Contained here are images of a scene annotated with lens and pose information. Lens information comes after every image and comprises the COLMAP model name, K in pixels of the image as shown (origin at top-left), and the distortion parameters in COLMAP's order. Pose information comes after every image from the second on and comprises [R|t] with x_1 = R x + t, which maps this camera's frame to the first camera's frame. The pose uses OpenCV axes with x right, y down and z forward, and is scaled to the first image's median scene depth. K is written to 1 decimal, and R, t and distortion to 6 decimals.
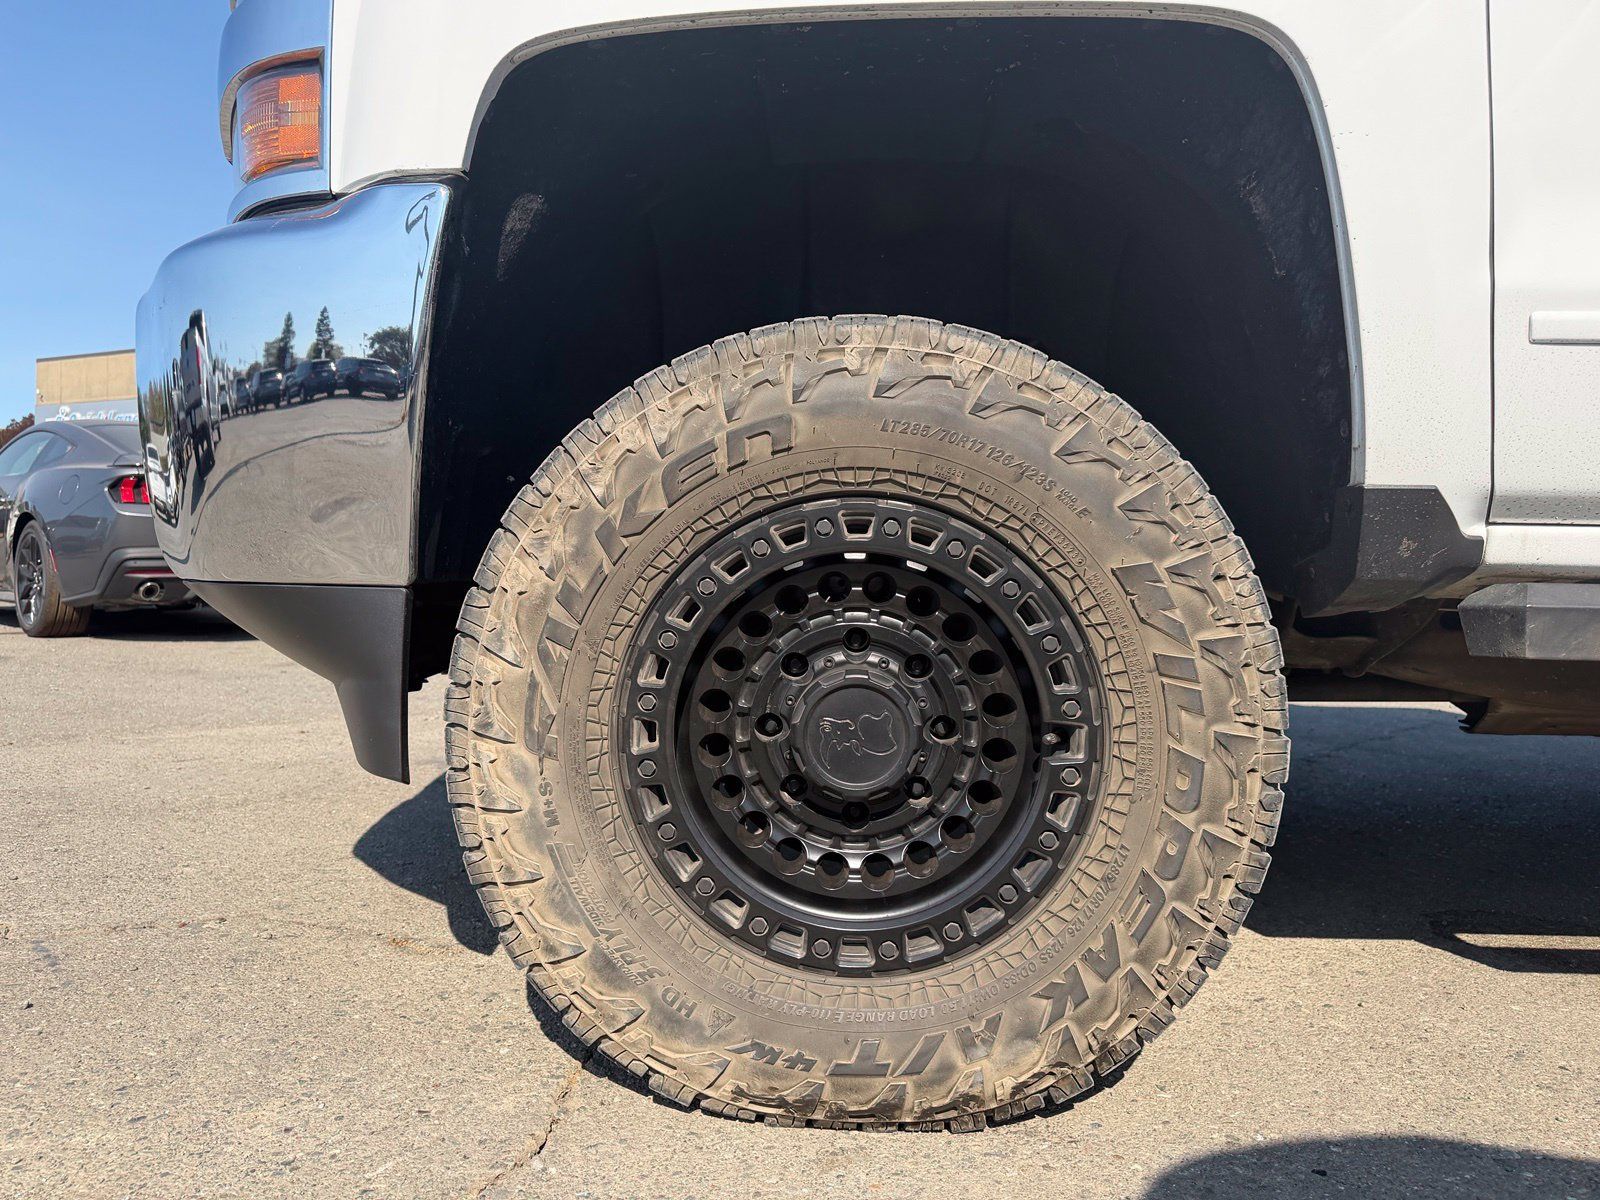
lens RADIAL K [[1139.3, 0, 800.0], [0, 1139.3, 600.0], [0, 0, 1]] dist [0.077478, -0.109250]
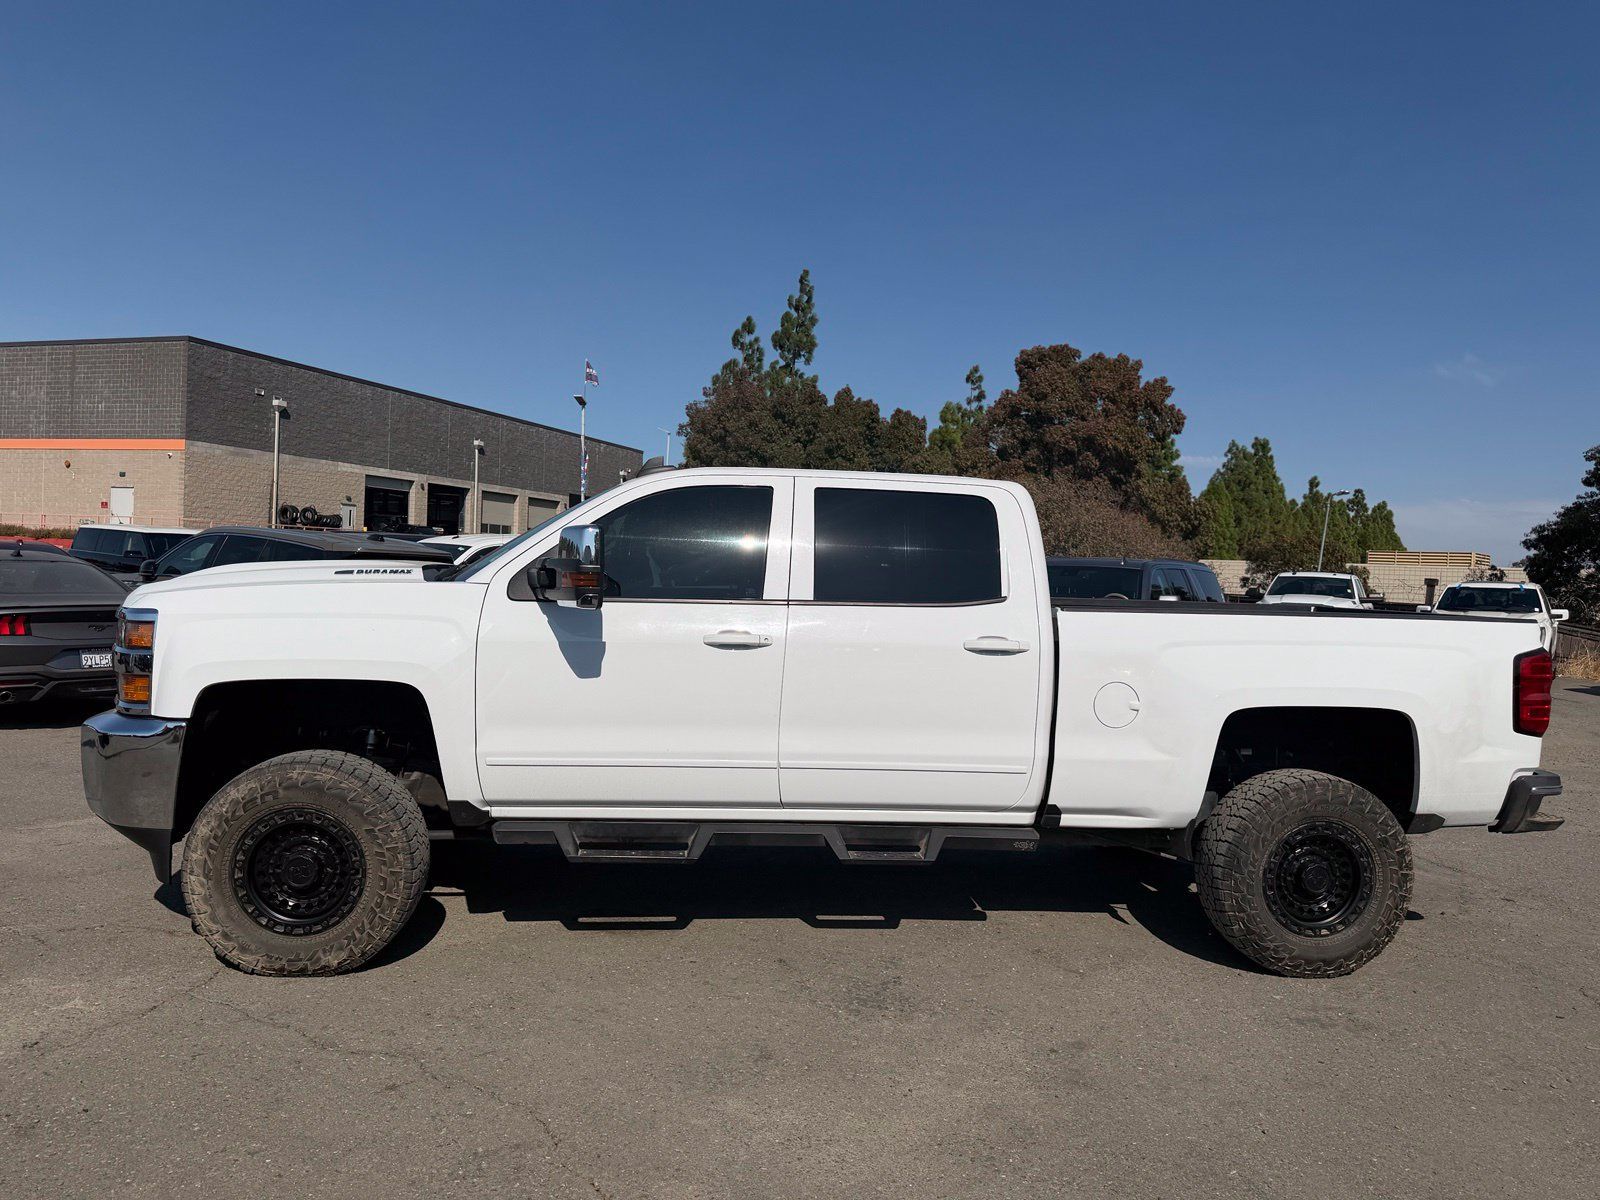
lens RADIAL K [[1123.8, 0, 800.0], [0, 1123.8, 600.0], [0, 0, 1]] dist [0.012528, 0.000268]
pose [[0.989328, 0.015011, 0.144933, 1.125896], [-0.015351, 0.999881, 0.001232, -0.801755], [-0.144897, -0.003444, 0.989441, -2.886578]]
